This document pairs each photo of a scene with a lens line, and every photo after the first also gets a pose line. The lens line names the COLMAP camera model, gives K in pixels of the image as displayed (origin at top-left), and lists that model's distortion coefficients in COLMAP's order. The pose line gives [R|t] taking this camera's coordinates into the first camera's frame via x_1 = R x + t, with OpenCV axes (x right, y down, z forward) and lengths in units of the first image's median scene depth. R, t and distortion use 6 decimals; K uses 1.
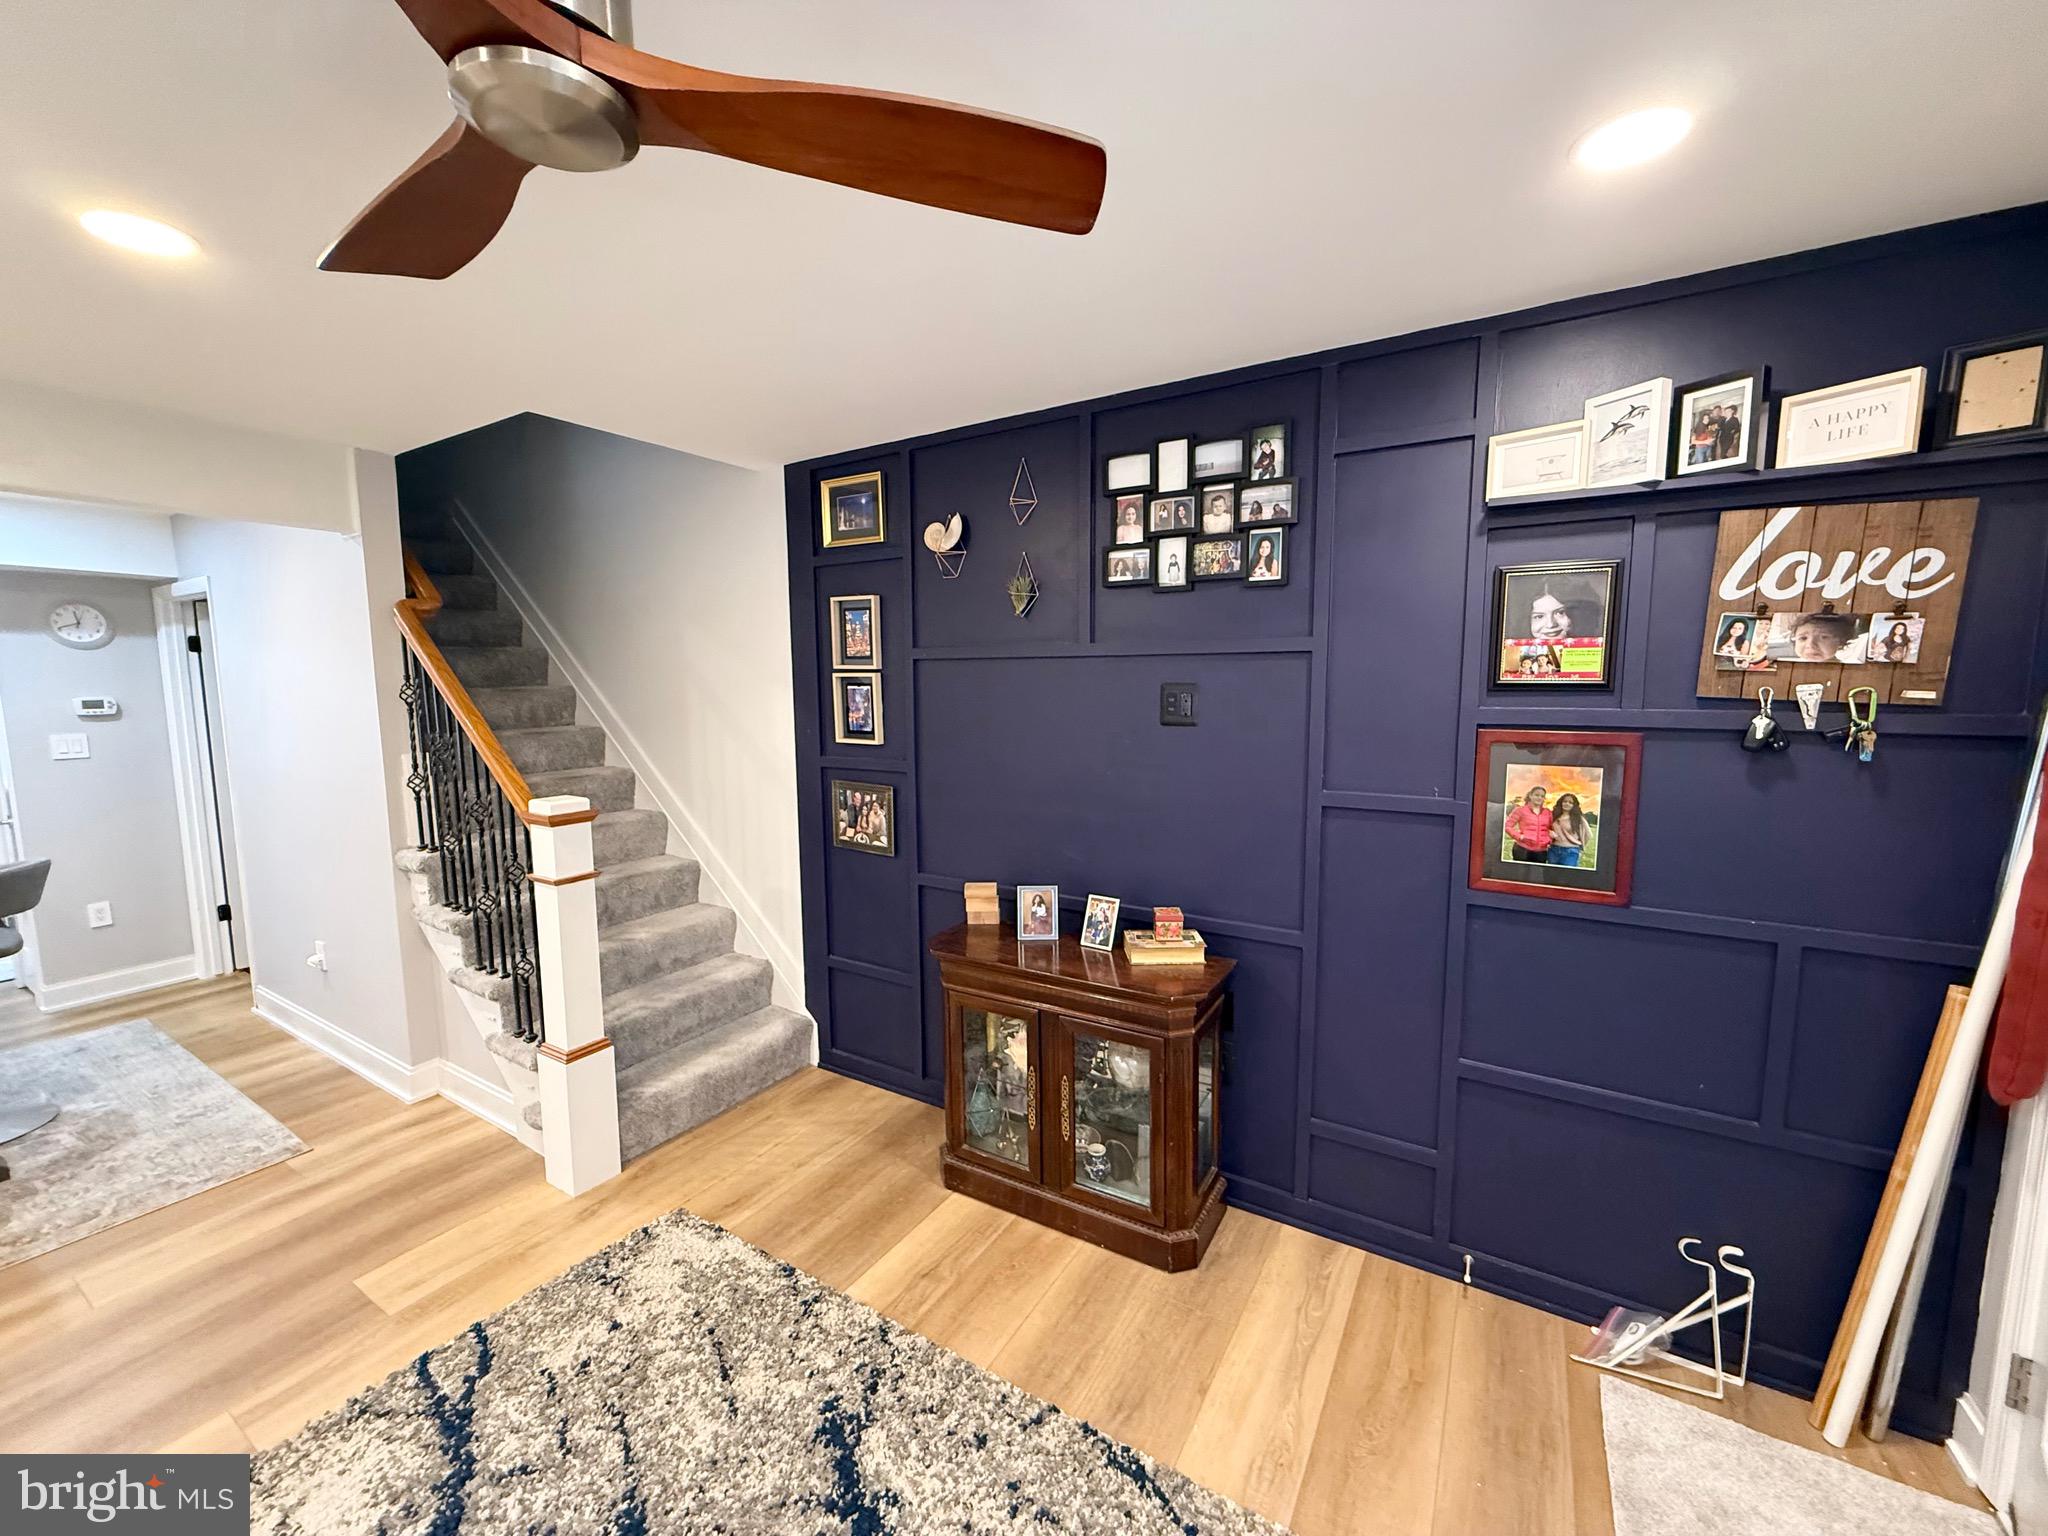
lens RADIAL K [[814.4, 0, 1018.0], [0, 814.4, 767.9], [0, 0, 1]] dist [0.001922, -0.000007]
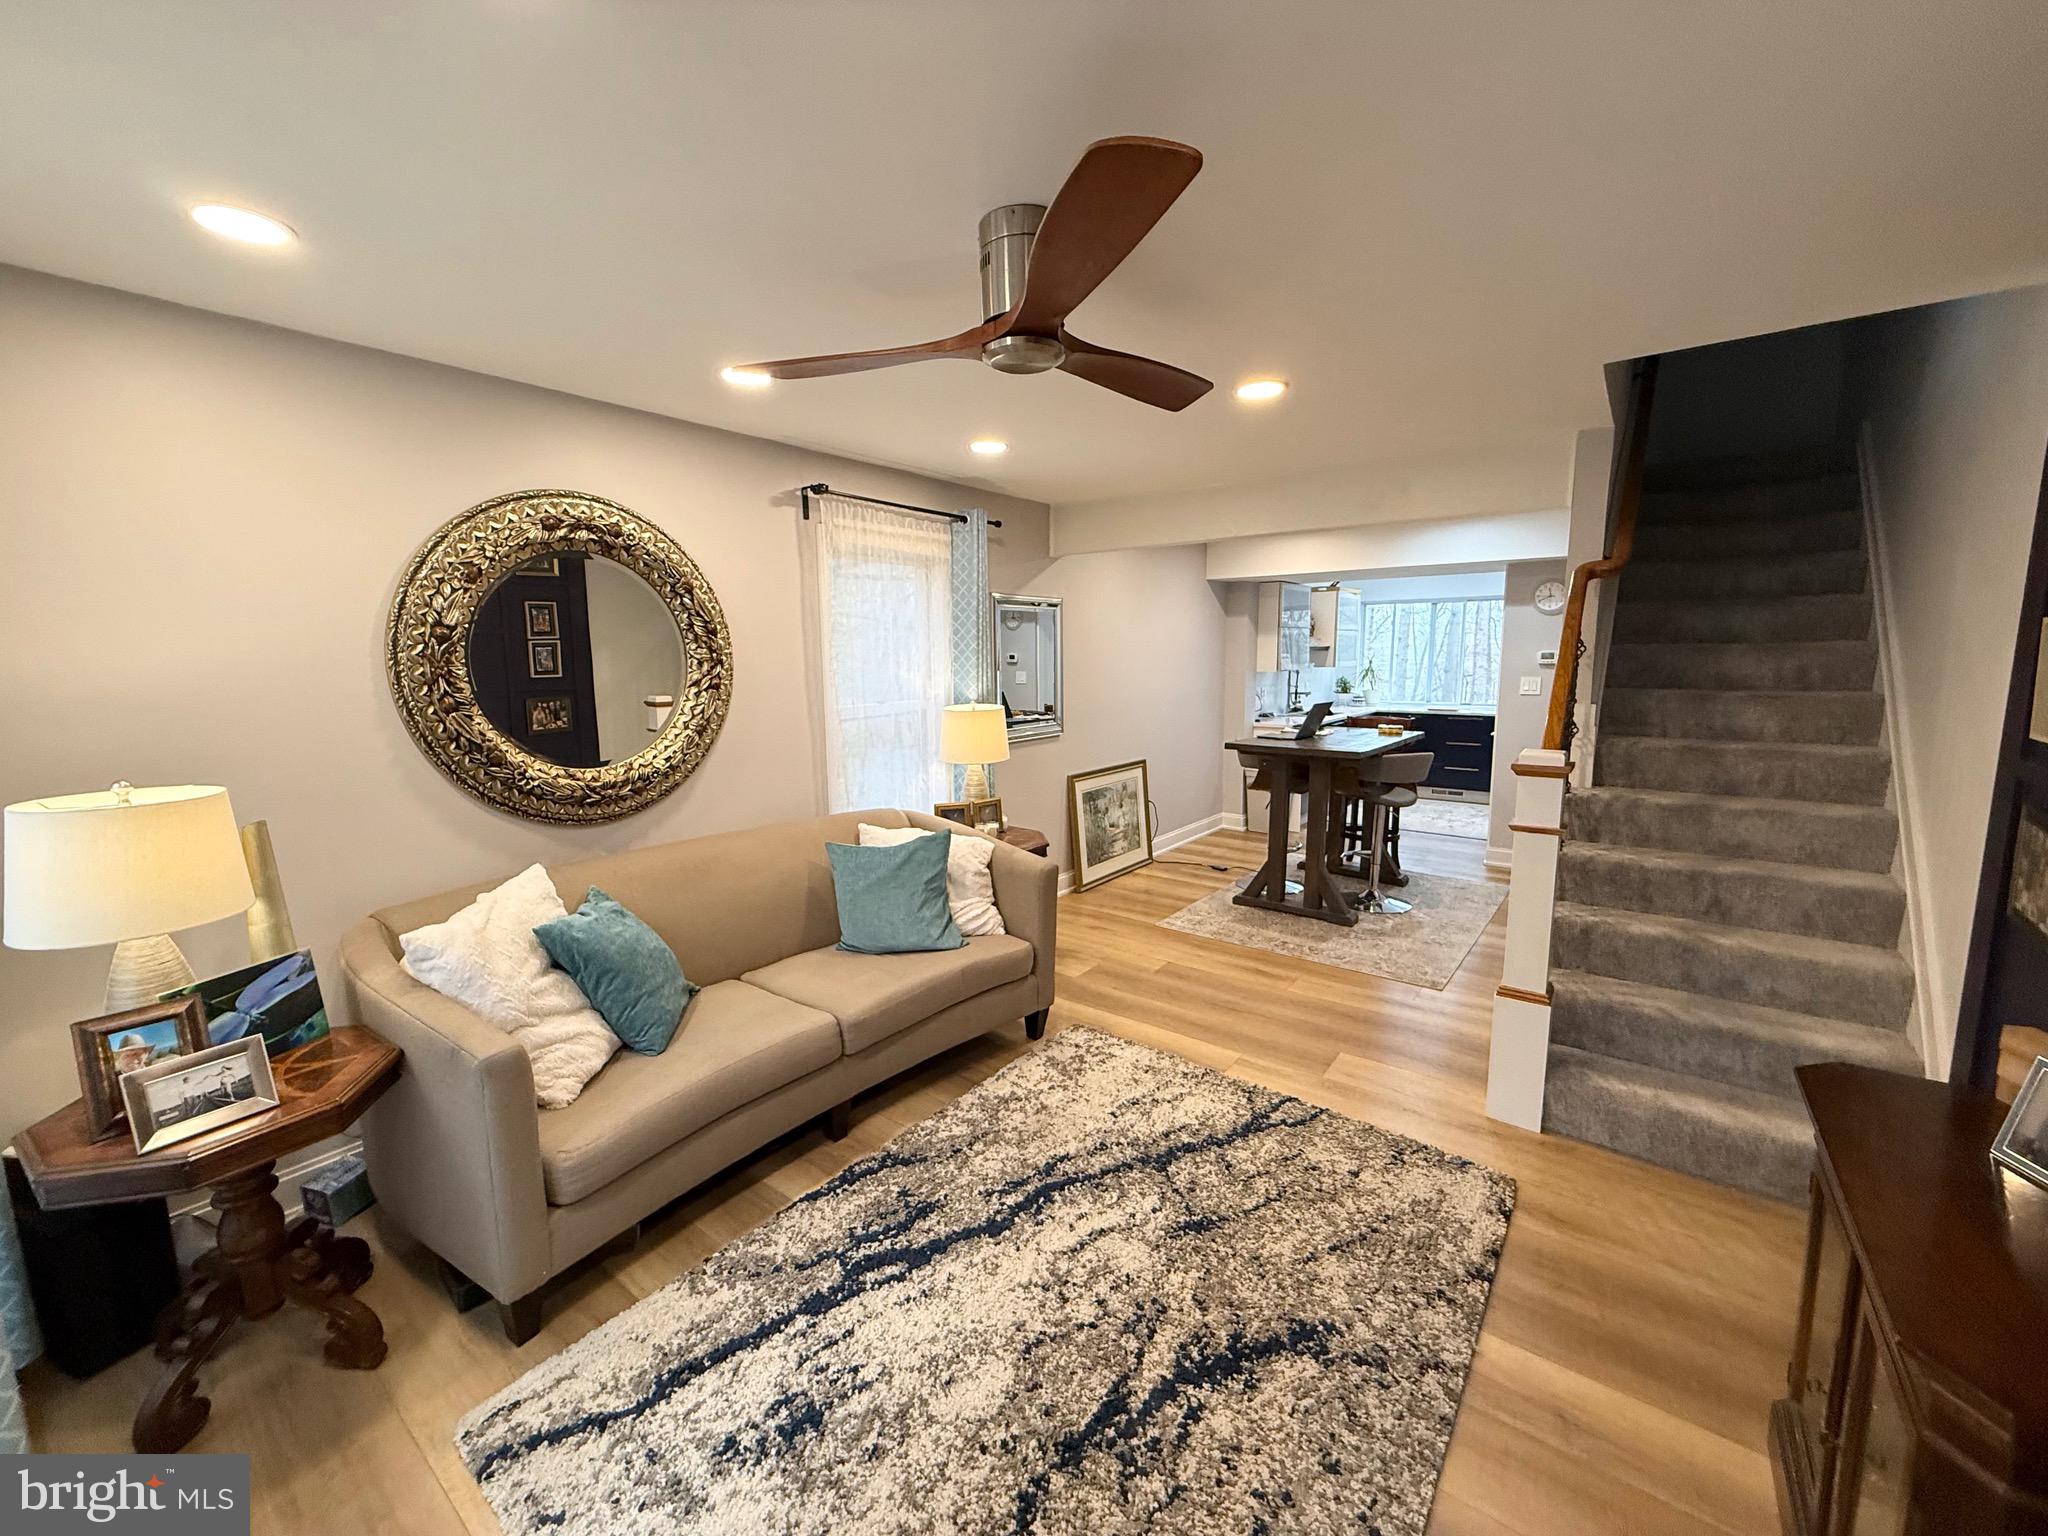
lens RADIAL K [[814.4, 0, 1020.6], [0, 814.4, 766.2], [0, 0, 1]] dist [0.001922, -0.000007]
pose [[-0.100496, 0.147769, -0.983903, 0.558618], [-0.097167, 0.982724, 0.157517, -0.045265], [0.990181, 0.111432, -0.084402, 0.460538]]
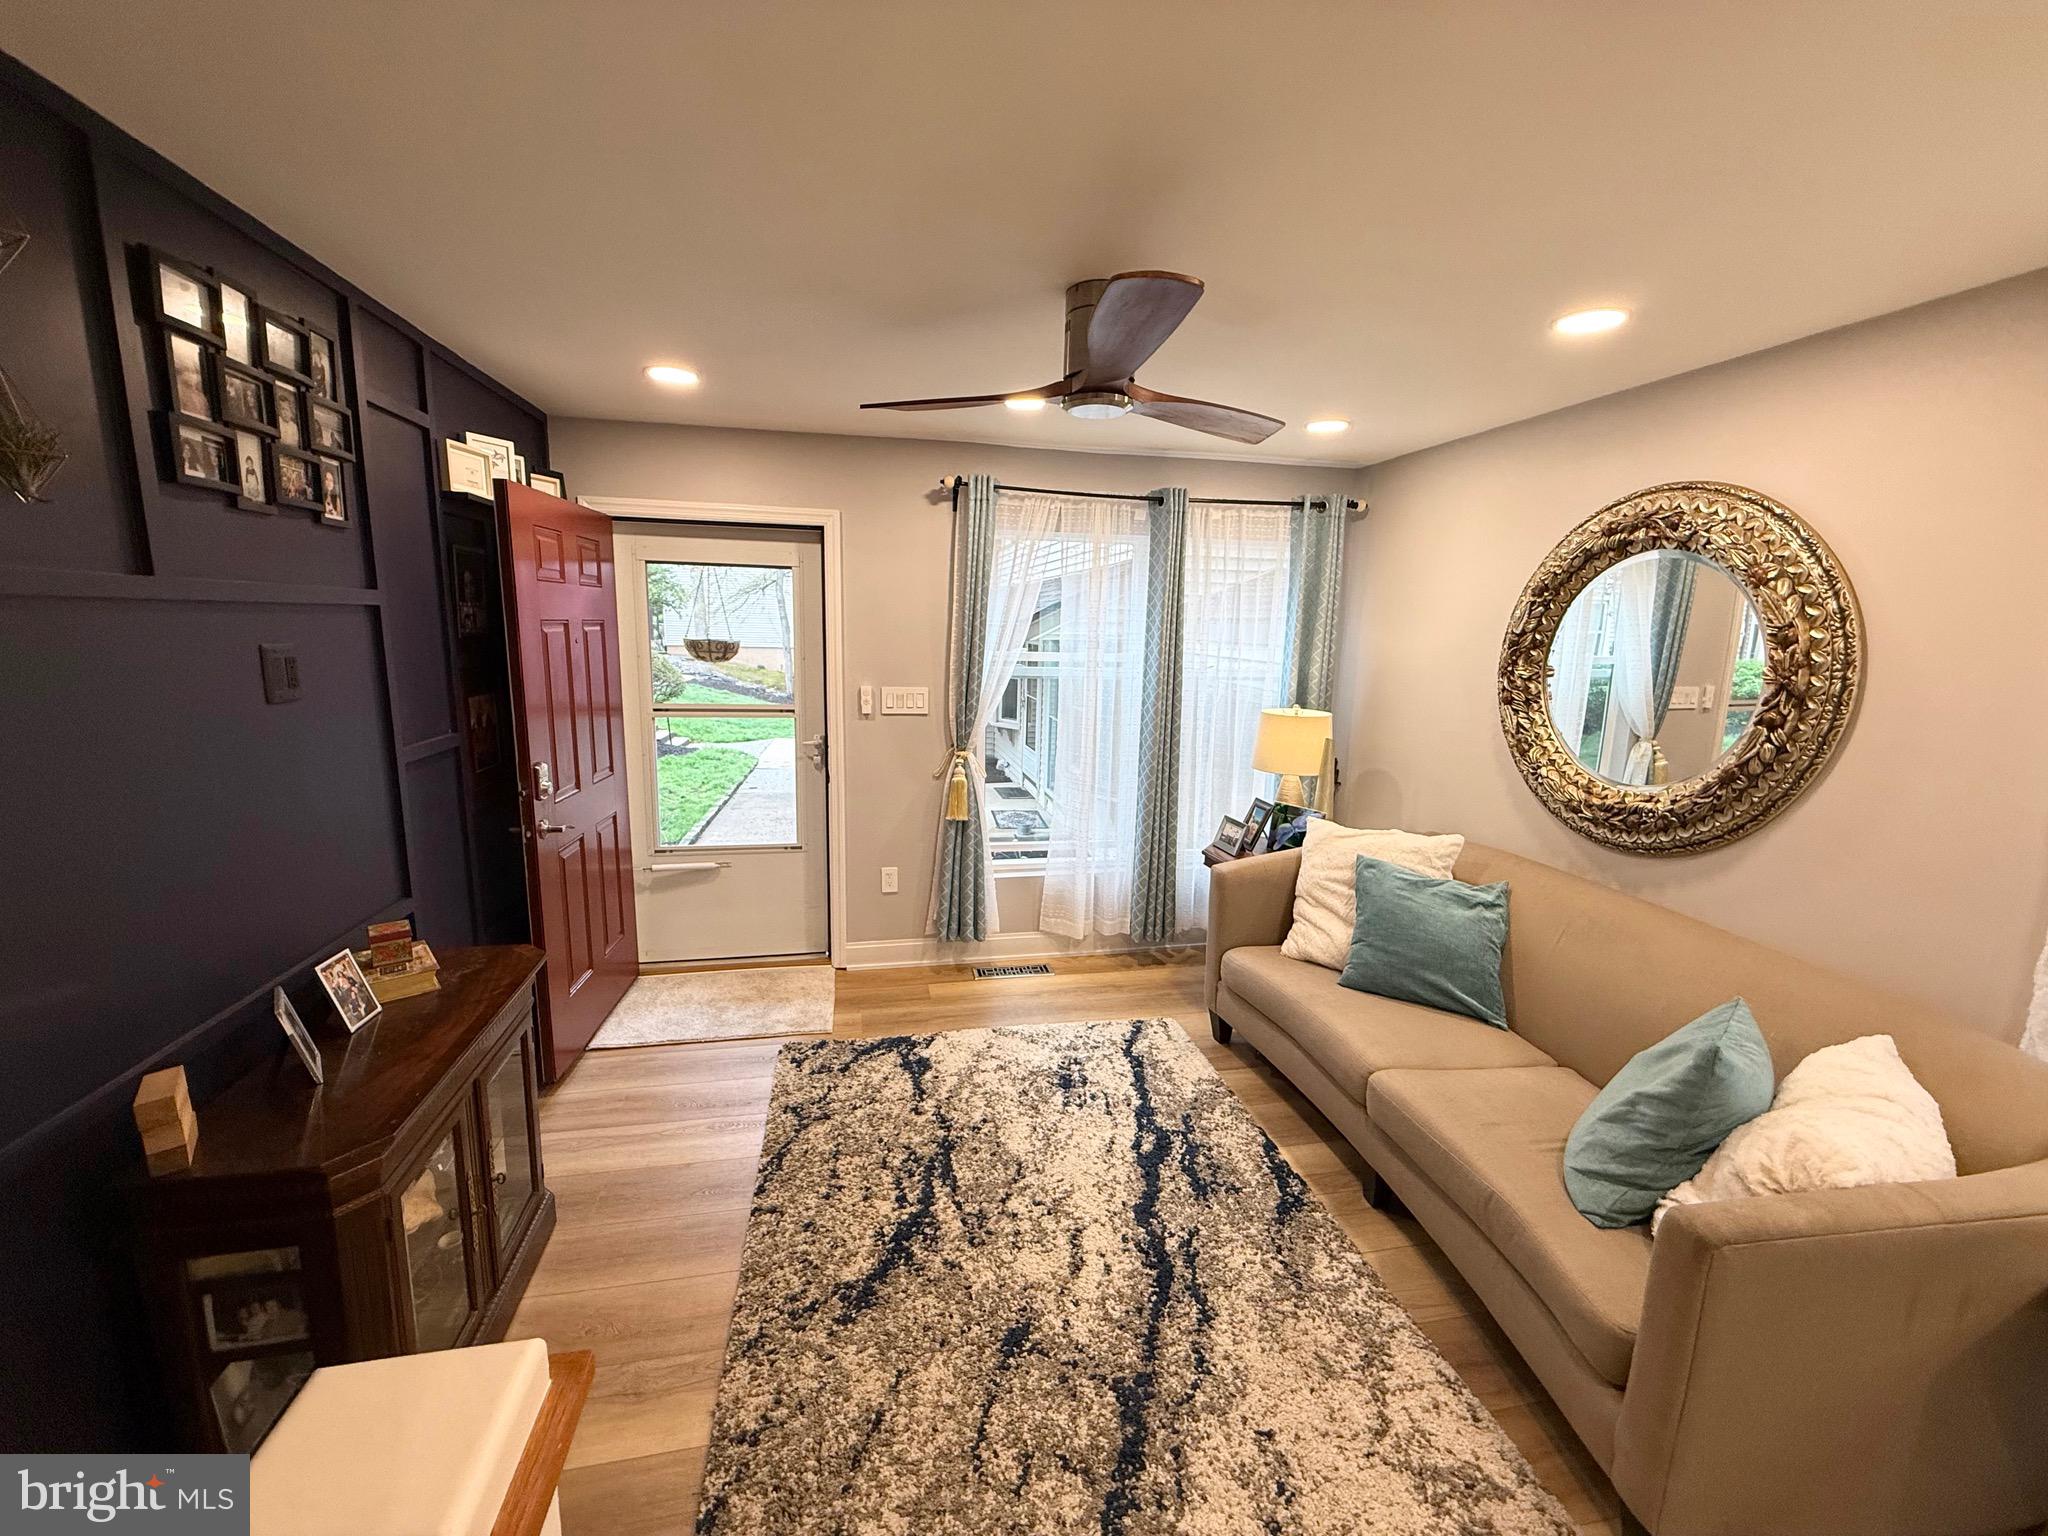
lens RADIAL K [[814.4, 0, 1024.1], [0, 814.4, 758.3], [0, 0, 1]] dist [0.001922, -0.000007]
pose [[-0.692201, -0.130916, 0.709732, -0.806369], [0.056473, 0.970569, 0.234108, -0.140917], [-0.719492, 0.202130, -0.664436, 1.055952]]
